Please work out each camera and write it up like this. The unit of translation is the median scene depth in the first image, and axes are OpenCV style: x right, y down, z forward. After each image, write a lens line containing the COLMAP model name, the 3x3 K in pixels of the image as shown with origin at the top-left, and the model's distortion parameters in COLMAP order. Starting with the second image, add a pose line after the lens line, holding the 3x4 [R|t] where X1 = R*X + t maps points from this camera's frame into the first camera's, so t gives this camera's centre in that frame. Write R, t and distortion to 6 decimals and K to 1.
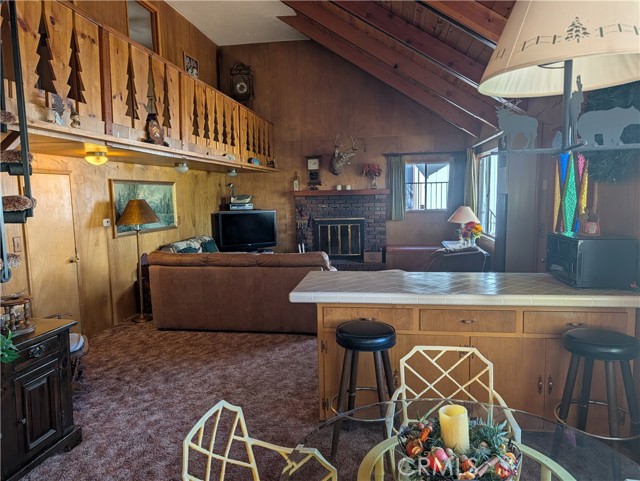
lens RADIAL K [[463.4, 0, 316.9], [0, 463.4, 242.8], [0, 0, 1]] dist [0.029982, -0.010182]
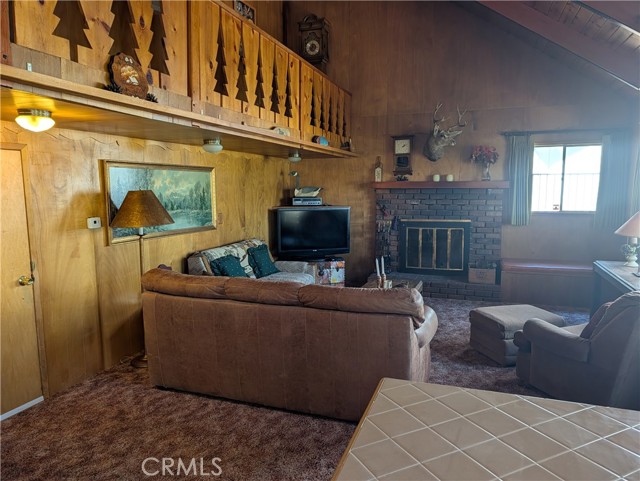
lens RADIAL K [[463.4, 0, 320.9], [0, 463.4, 241.4], [0, 0, 1]] dist [0.029982, -0.010182]
pose [[0.983925, 0.037075, -0.174694, -0.001056], [-0.034601, 0.999253, 0.017189, -0.032523], [0.175201, -0.010868, 0.984473, 0.311028]]
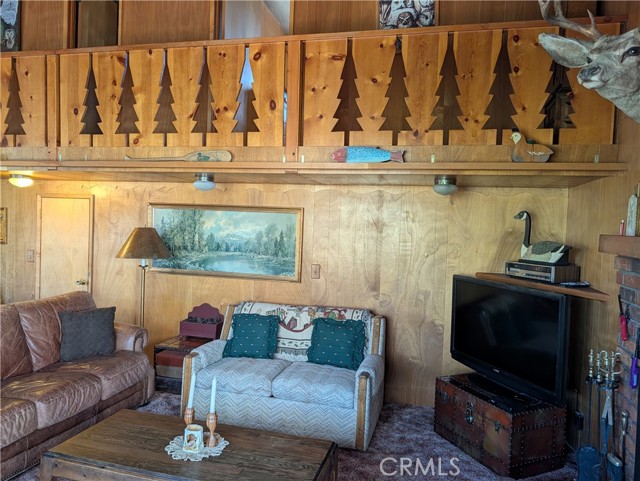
lens RADIAL K [[463.4, 0, 318.1], [0, 463.4, 241.7], [0, 0, 1]] dist [0.029982, -0.010182]
pose [[-0.088745, 0.050012, -0.994798, 0.318399], [-0.141785, 0.987934, 0.062315, -0.135489], [0.985911, 0.146577, -0.080584, 1.145584]]
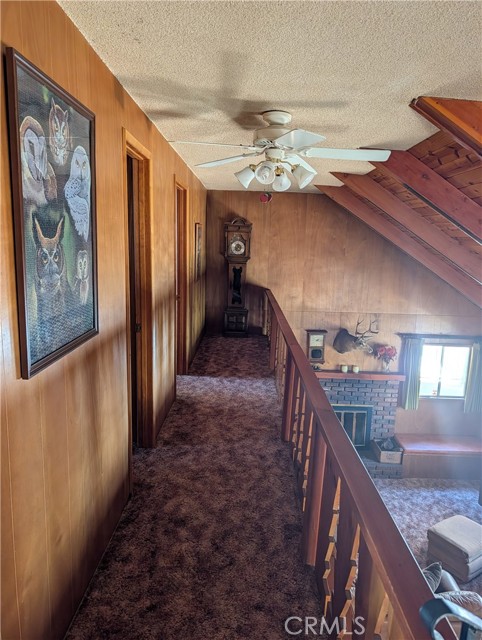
lens RADIAL K [[458.4, 0, 242.9], [0, 458.4, 319.3], [0, 0, 1]] dist [0.054407, 0.000297]
pose [[0.985086, 0.021224, 0.170749, -0.379751], [-0.033863, 0.996869, 0.071450, -0.352910], [-0.168698, -0.076166, 0.982721, 0.270515]]
